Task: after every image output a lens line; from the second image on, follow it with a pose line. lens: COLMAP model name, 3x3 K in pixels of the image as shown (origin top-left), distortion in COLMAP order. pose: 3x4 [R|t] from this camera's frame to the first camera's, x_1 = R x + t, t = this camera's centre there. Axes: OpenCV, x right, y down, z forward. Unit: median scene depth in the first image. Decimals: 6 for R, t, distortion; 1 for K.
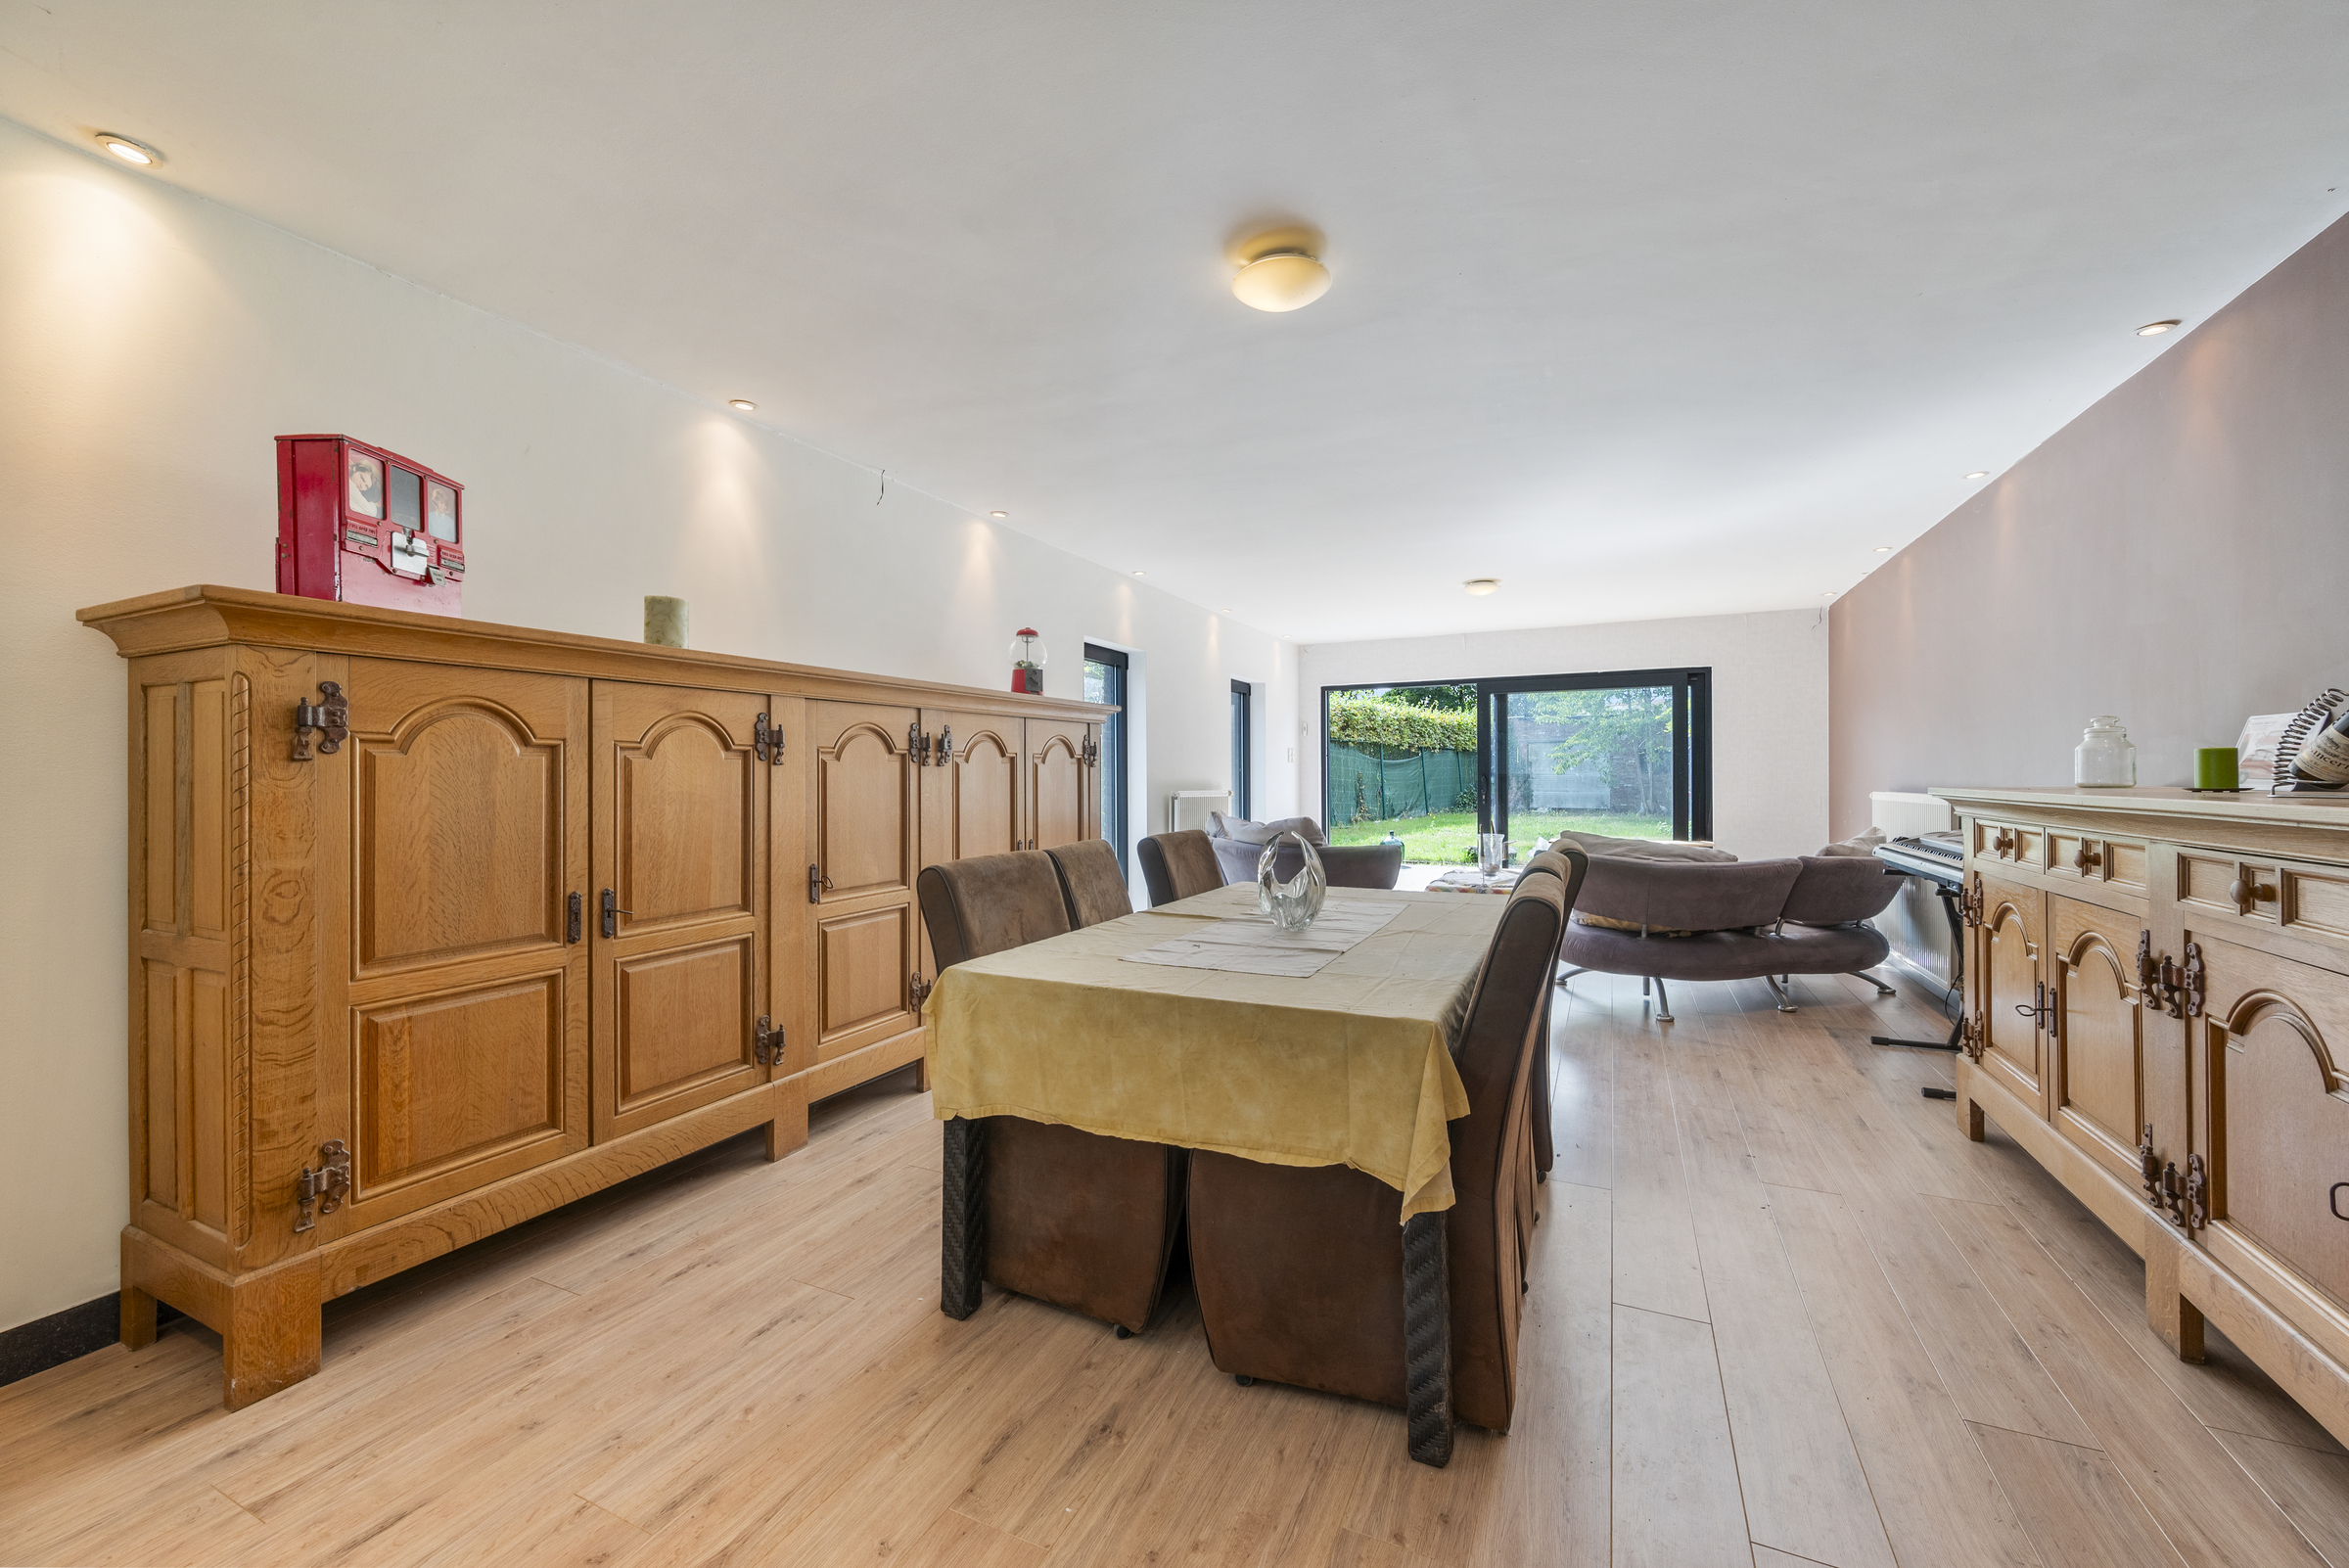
lens RADIAL K [[929.0, 0, 1168.6], [0, 929.0, 778.7], [0, 0, 1]] dist [0.007280, 0.000061]
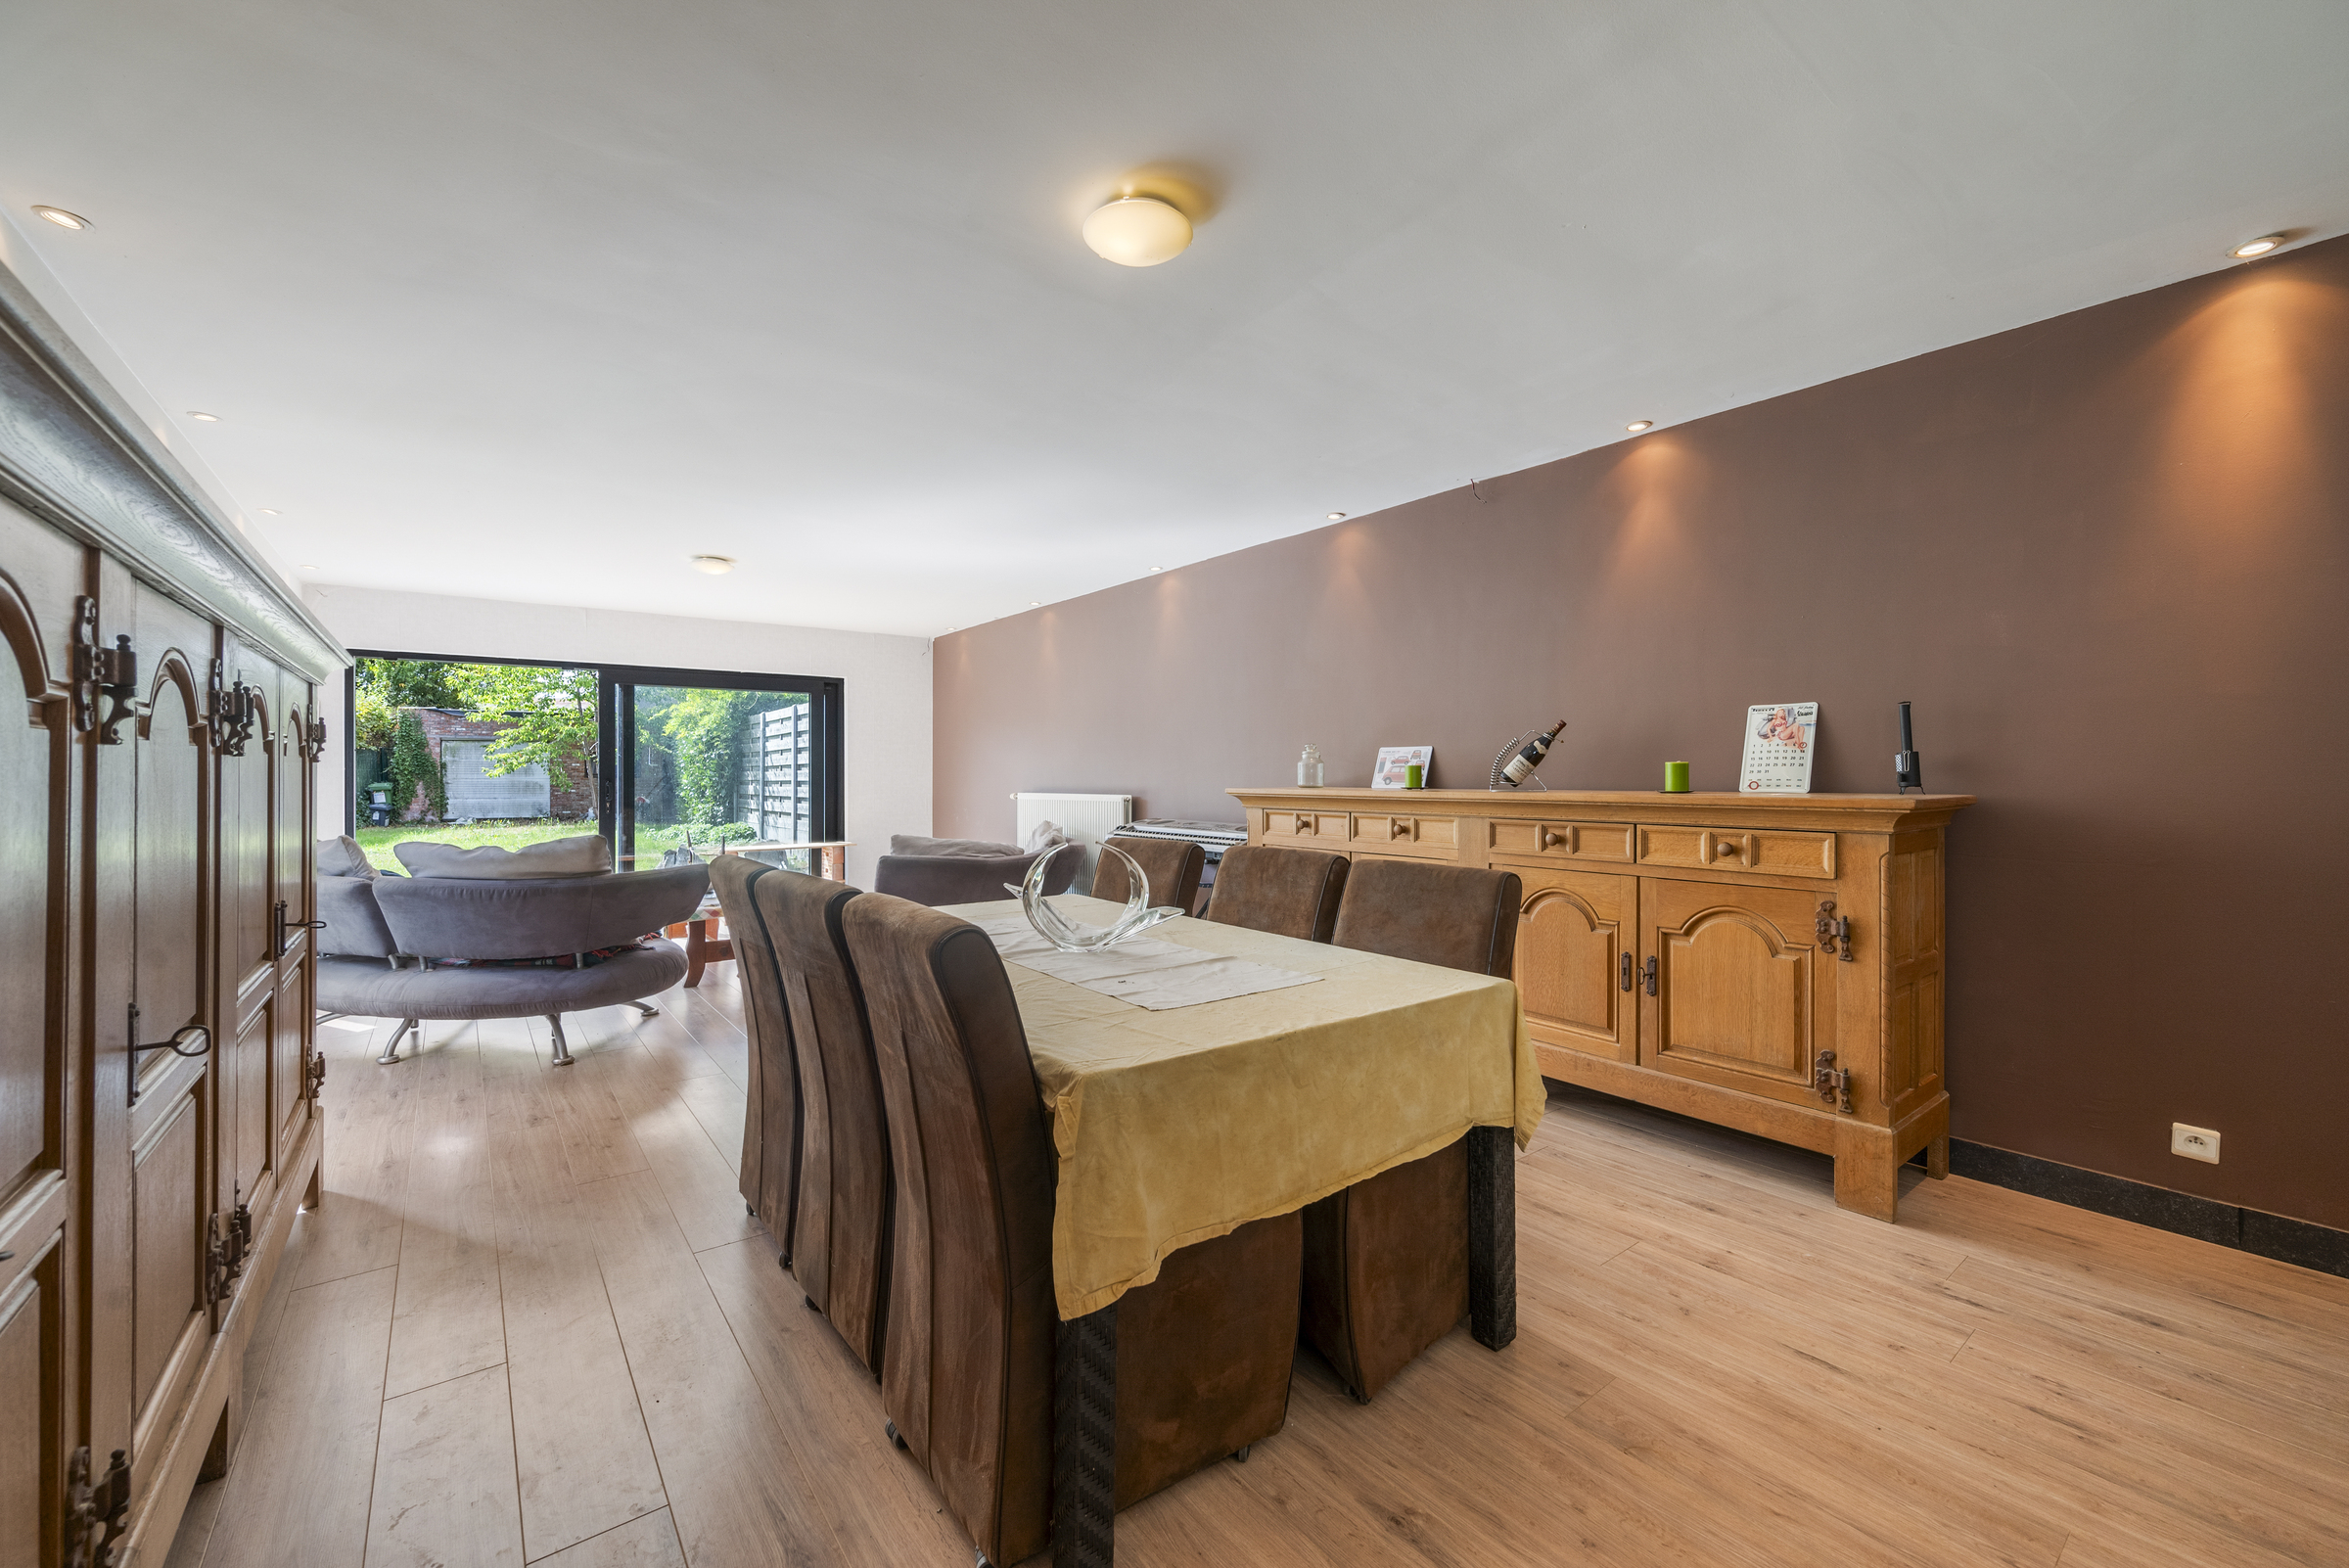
lens RADIAL K [[941.4, 0, 1174.5], [0, 941.4, 784.0], [0, 0, 1]] dist [0.003406, 0.000013]
pose [[0.455267, -0.001584, 0.890353, -0.194963], [0.001346, 0.999998, 0.001092, 0.000409], [-0.890354, 0.000701, 0.455269, 0.159731]]
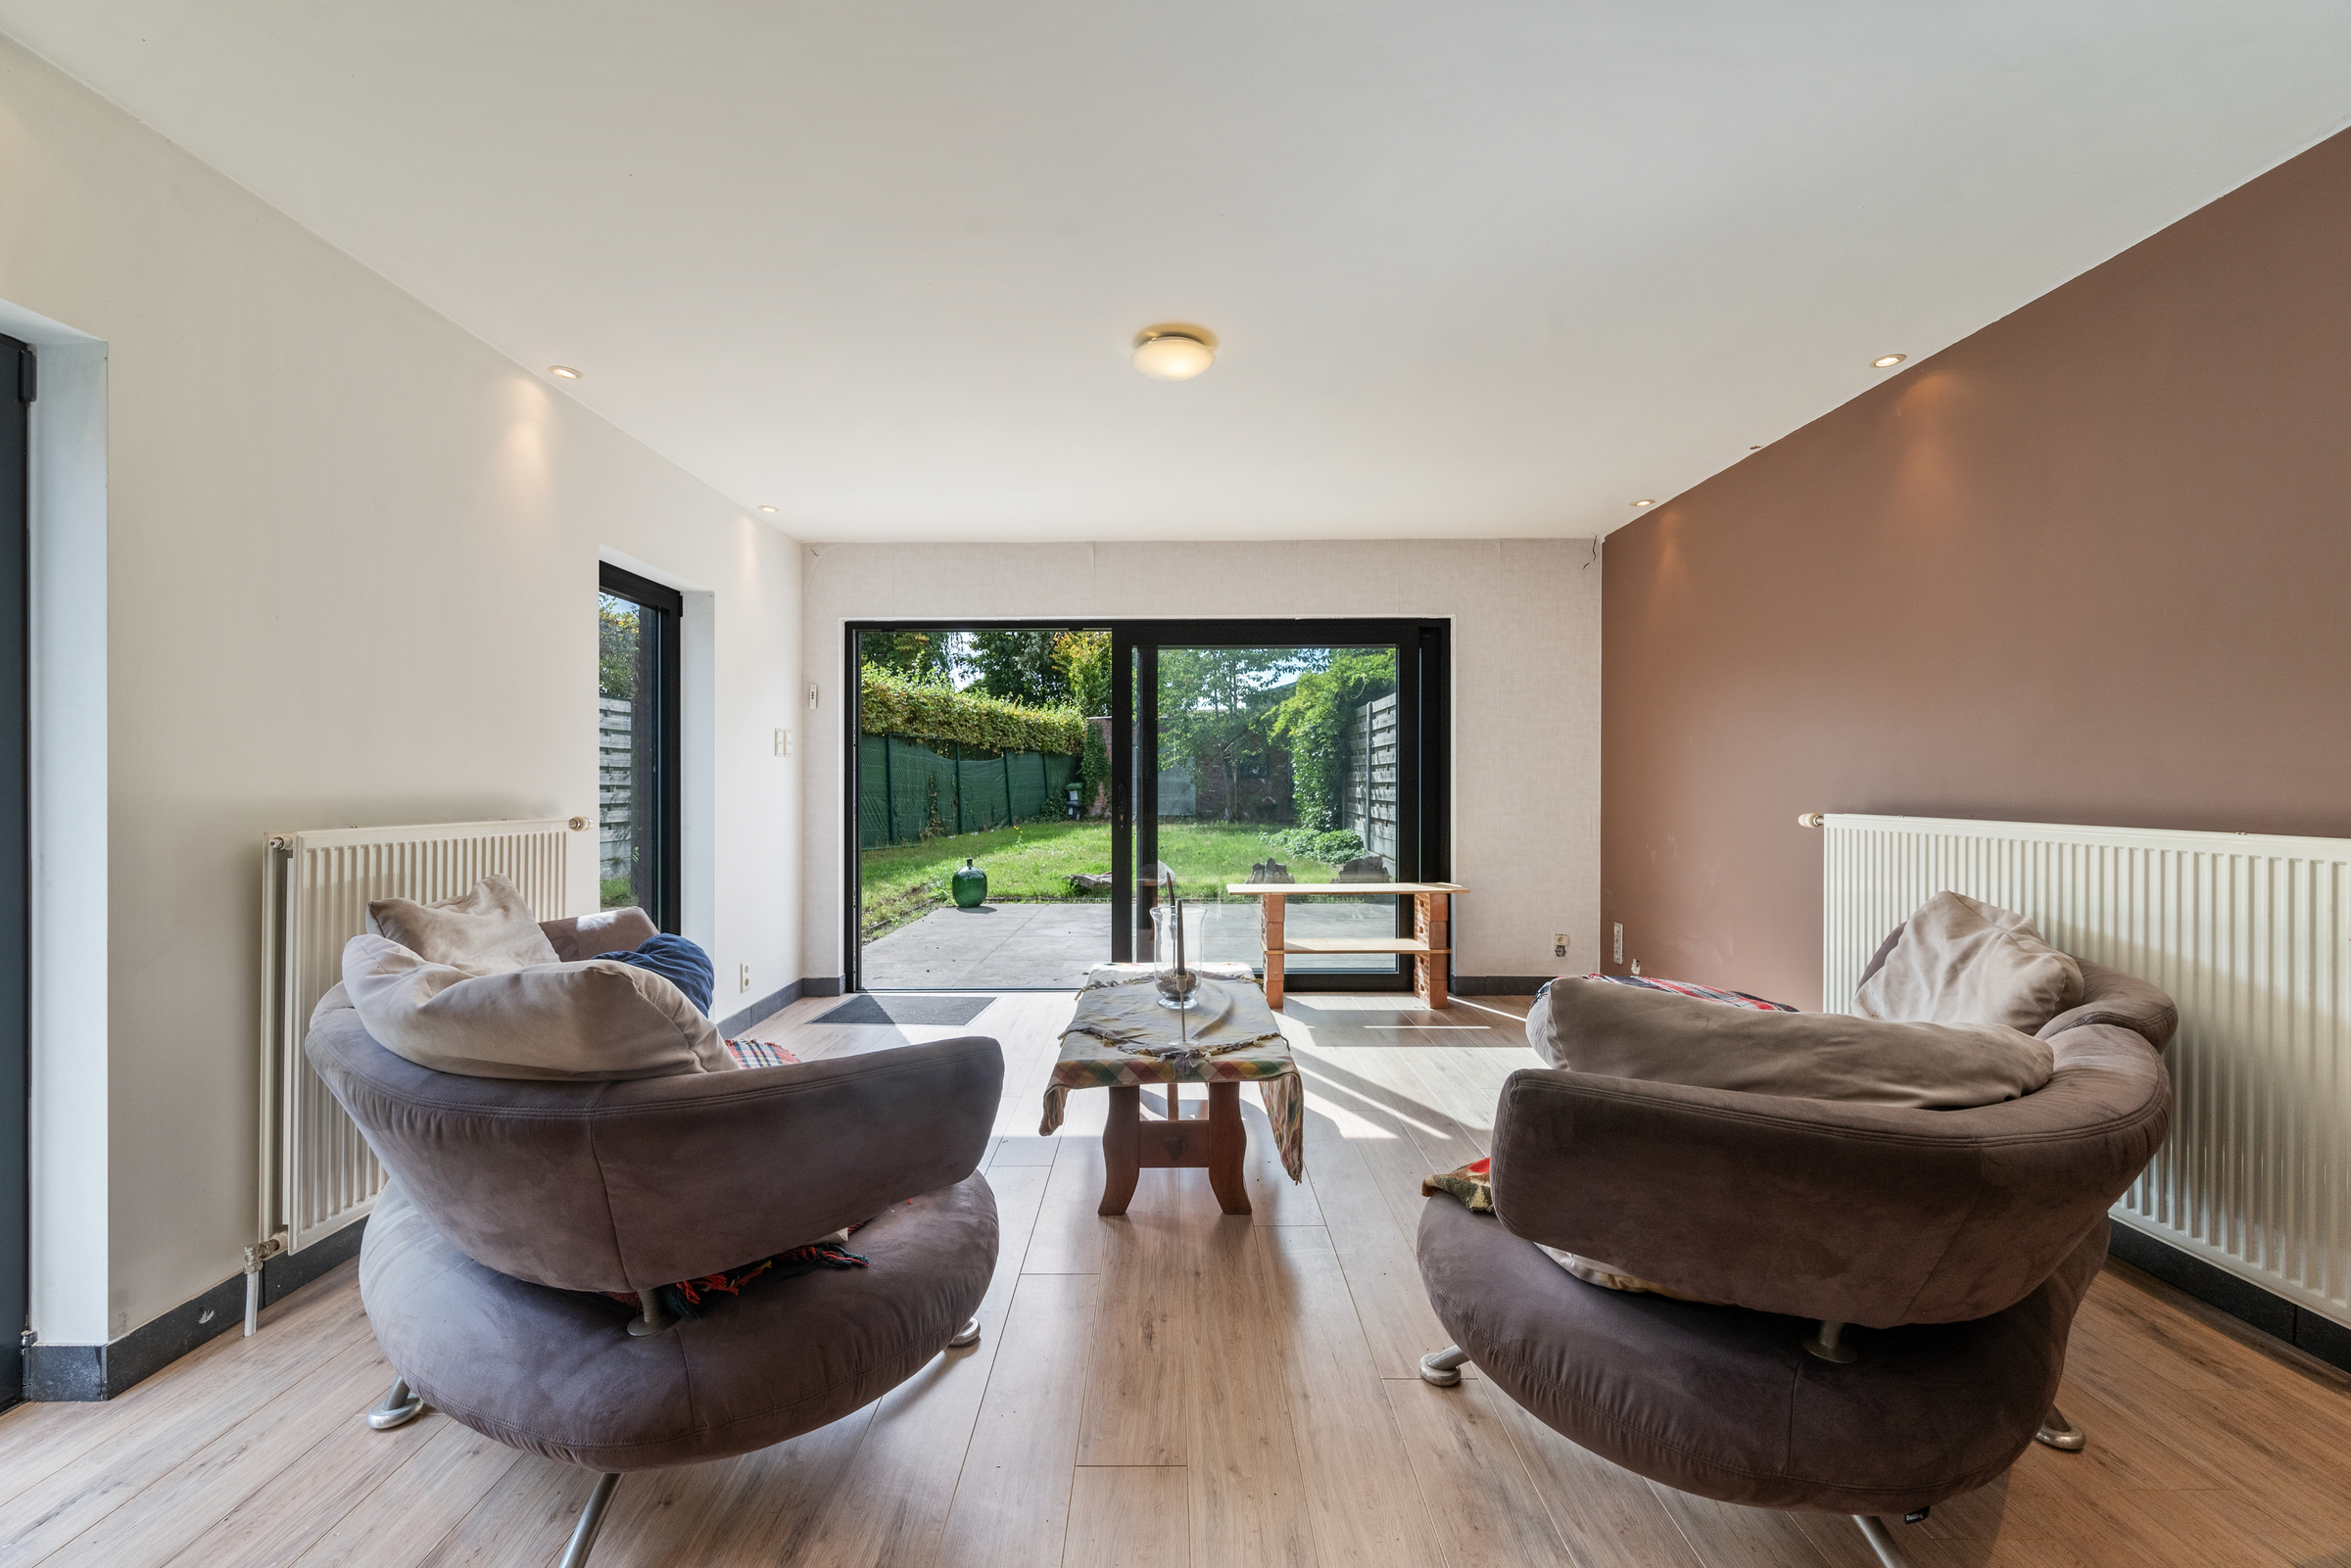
lens RADIAL K [[929.7, 0, 1169.6], [0, 929.7, 778.7], [0, 0, 1]] dist [0.007280, 0.000061]
pose [[0.901856, 0.004301, 0.432015, 0.111235], [-0.002367, 0.999985, -0.005014, -0.002689], [-0.432030, 0.003500, 0.901852, 0.462673]]
